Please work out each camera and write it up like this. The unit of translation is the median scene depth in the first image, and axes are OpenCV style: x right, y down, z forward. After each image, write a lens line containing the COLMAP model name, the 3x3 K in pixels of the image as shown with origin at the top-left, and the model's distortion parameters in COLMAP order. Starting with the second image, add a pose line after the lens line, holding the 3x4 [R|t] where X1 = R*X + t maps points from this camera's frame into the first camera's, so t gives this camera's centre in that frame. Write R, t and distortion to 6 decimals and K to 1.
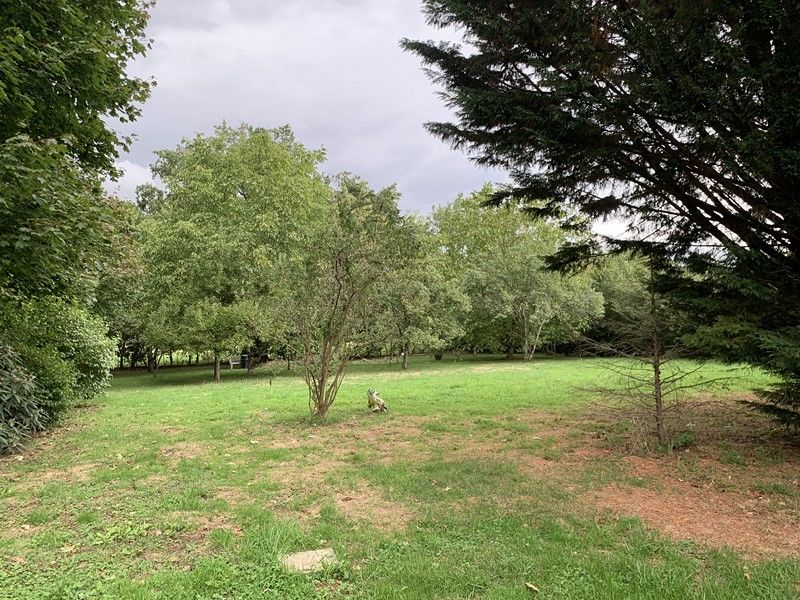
lens RADIAL K [[610.3, 0, 402.0], [0, 610.3, 305.2], [0, 0, 1]] dist [0.048223, -0.059351]
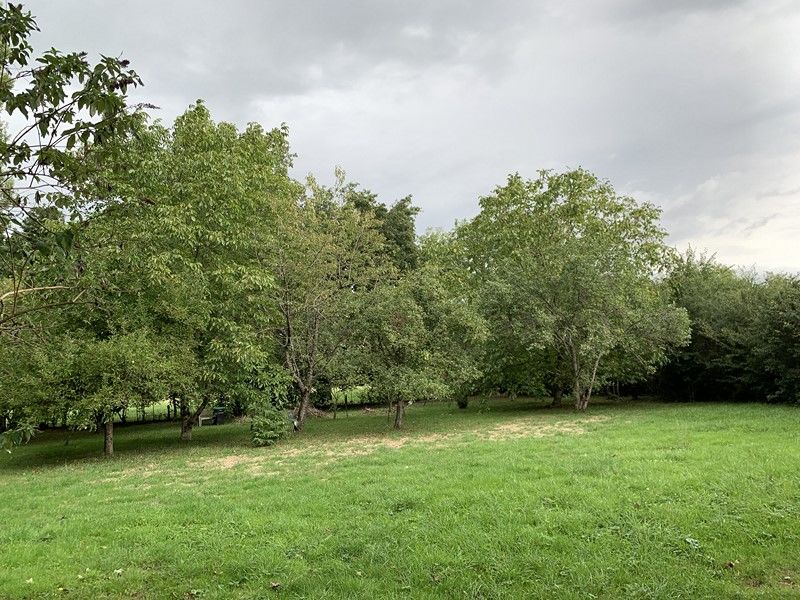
lens RADIAL K [[610.3, 0, 395.9], [0, 610.3, 295.1], [0, 0, 1]] dist [0.048223, -0.059351]
pose [[0.995265, -0.038626, -0.089196, 0.065130], [0.031431, 0.996242, -0.080705, 0.009831], [0.091979, 0.077520, 0.992739, 0.286241]]
